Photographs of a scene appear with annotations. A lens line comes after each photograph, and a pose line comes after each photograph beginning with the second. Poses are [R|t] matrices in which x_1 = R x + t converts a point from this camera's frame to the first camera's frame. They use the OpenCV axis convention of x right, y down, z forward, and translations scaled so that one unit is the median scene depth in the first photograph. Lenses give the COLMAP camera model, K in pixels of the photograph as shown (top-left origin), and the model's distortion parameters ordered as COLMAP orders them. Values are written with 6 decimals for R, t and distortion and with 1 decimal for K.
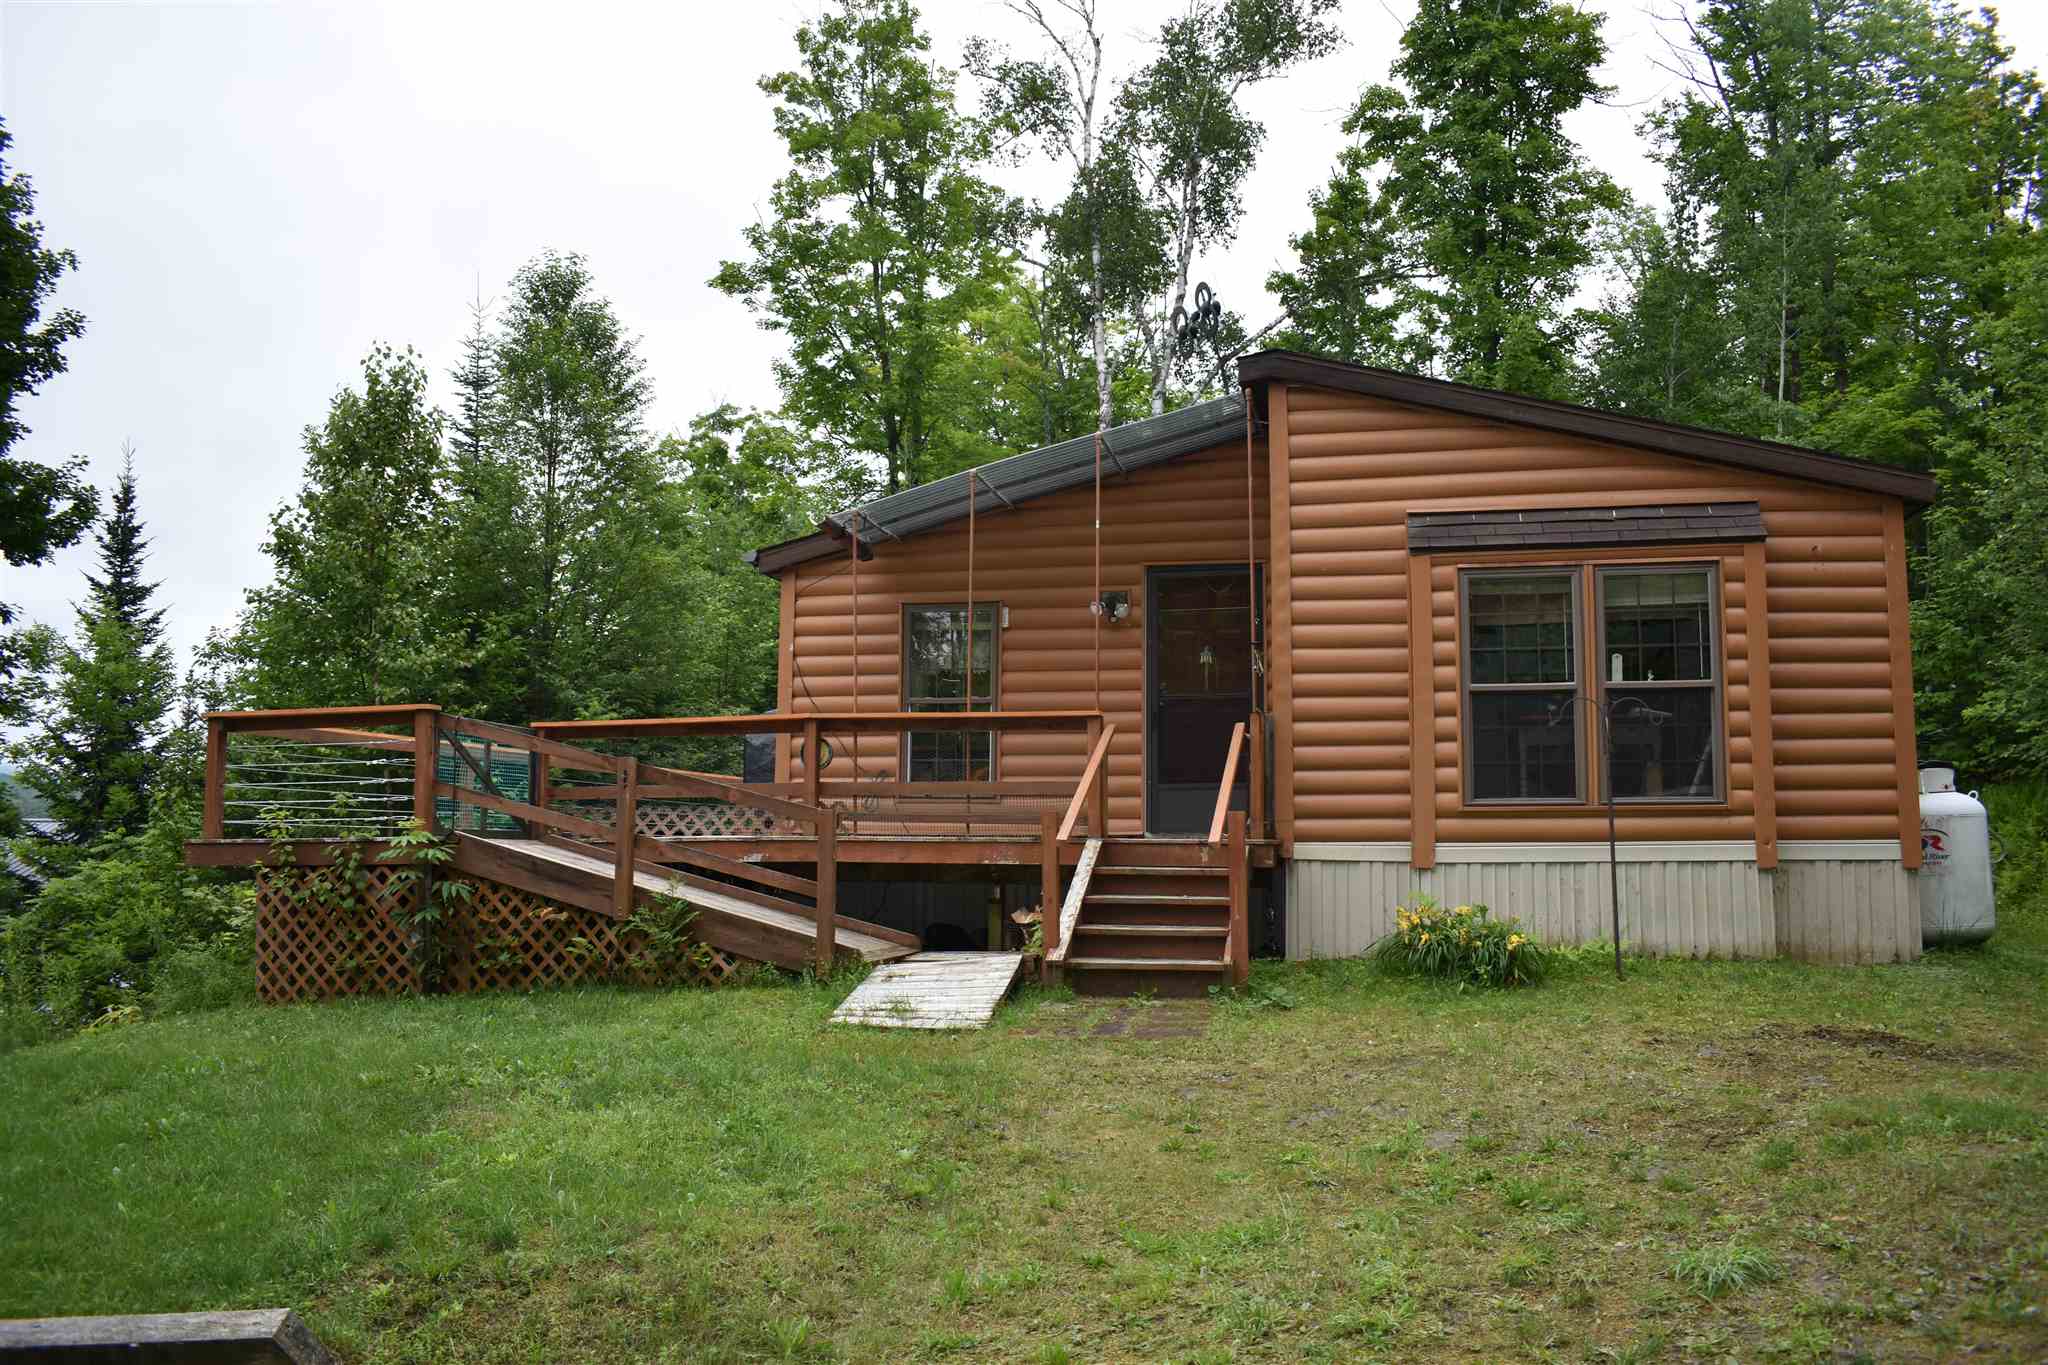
lens RADIAL K [[1581.2, 0, 1026.0], [0, 1581.2, 678.7], [0, 0, 1]] dist [-0.088418, 0.013199]
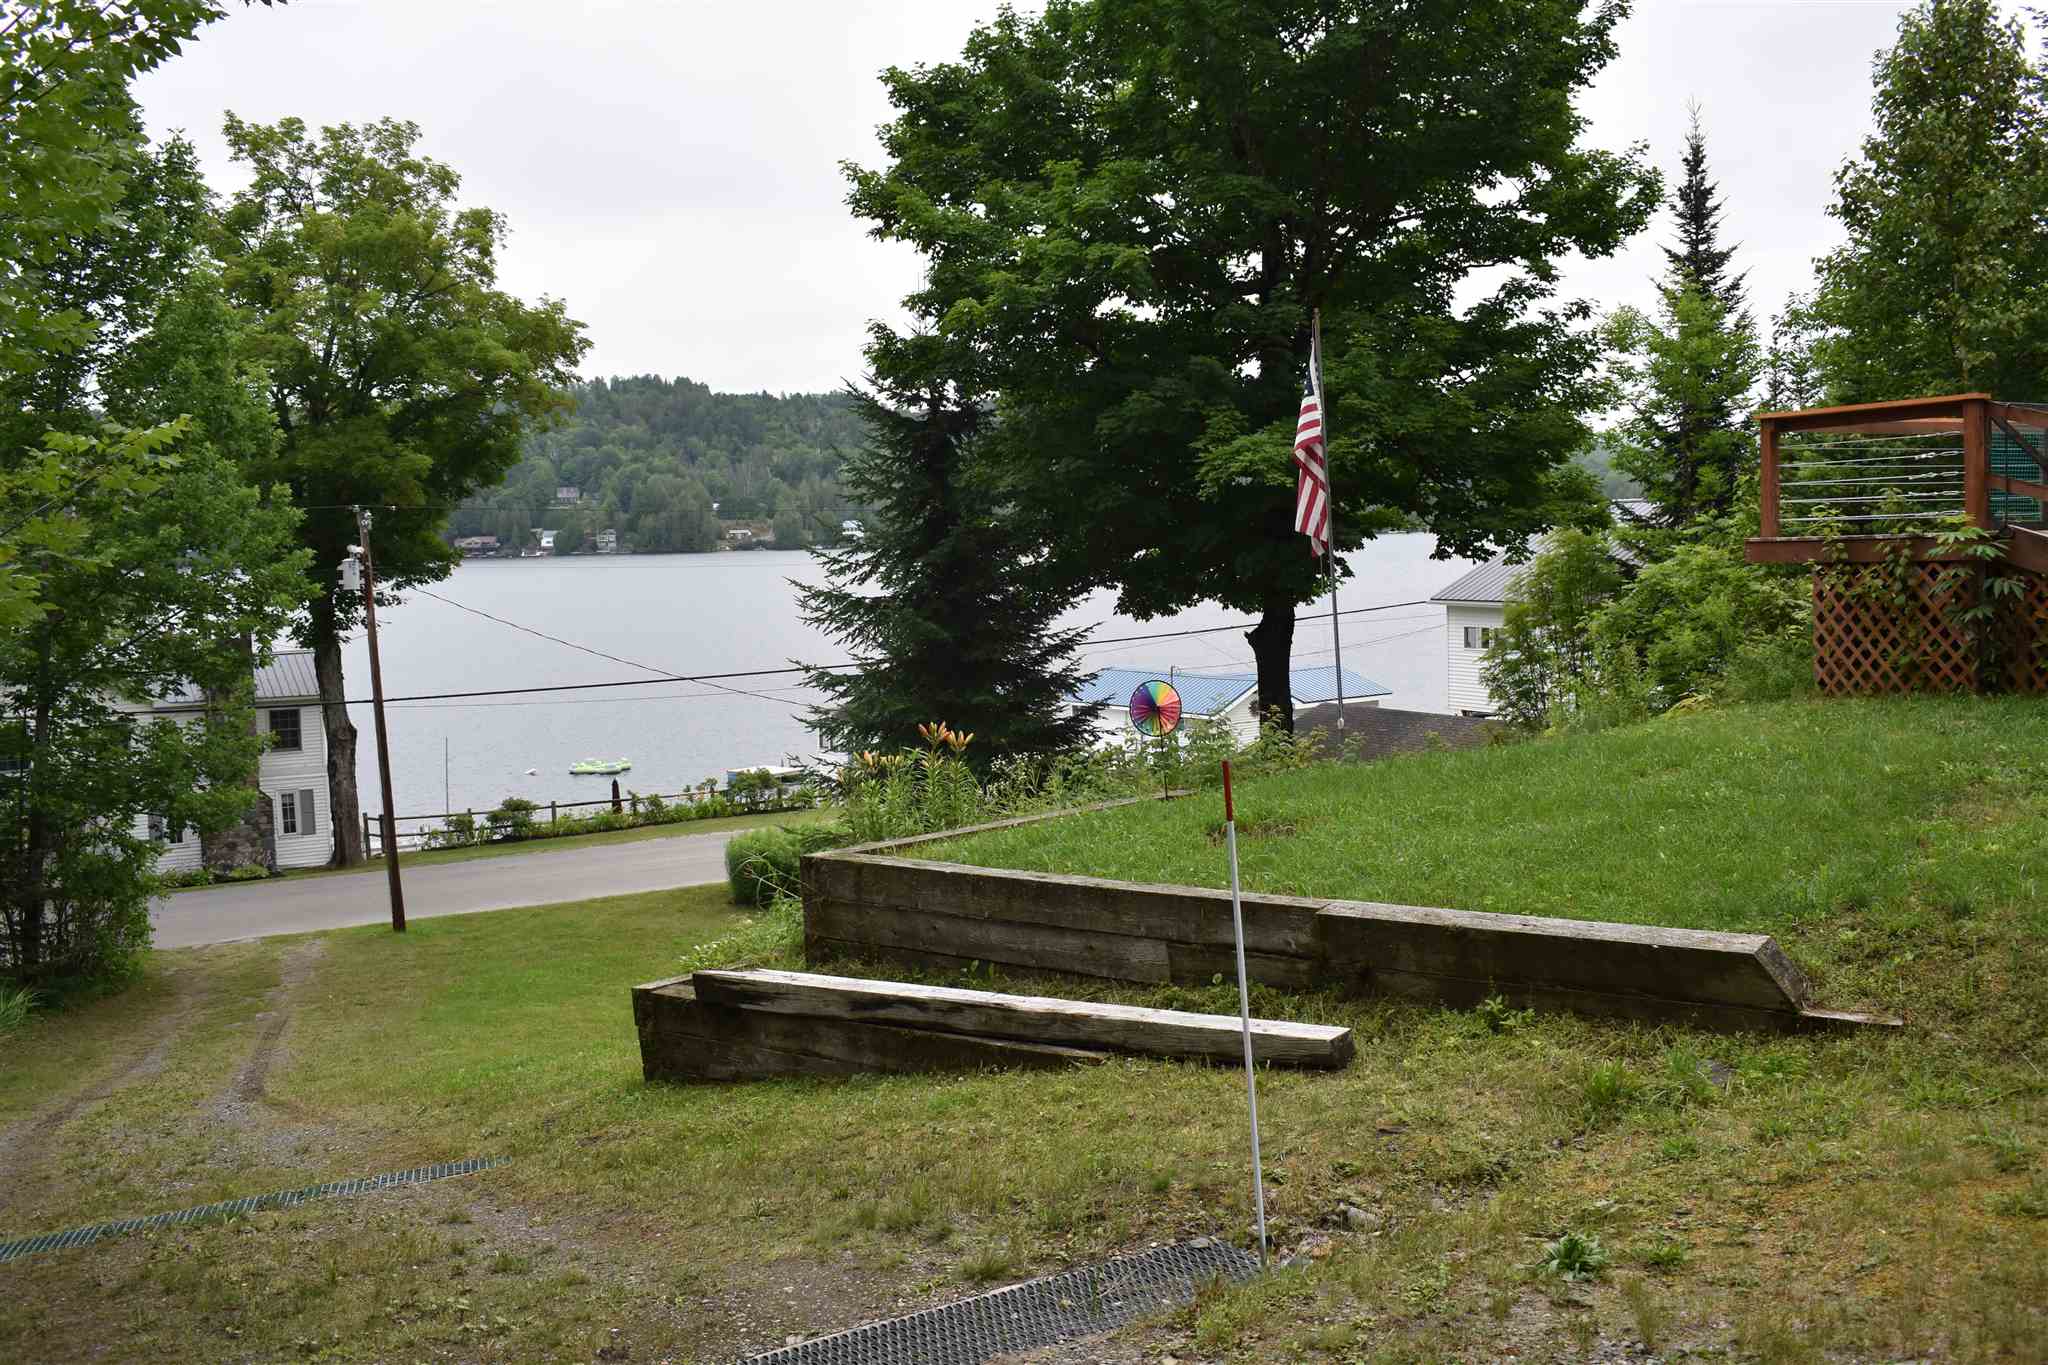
lens RADIAL K [[1918.6, 0, 1022.8], [0, 1918.6, 681.8], [0, 0, 1]] dist [-0.062768, 0.000000]
pose [[0.627250, 0.046198, -0.777447, 0.099982], [0.111011, 0.982743, 0.147962, -0.029252], [0.770866, -0.179114, 0.611297, -0.118562]]
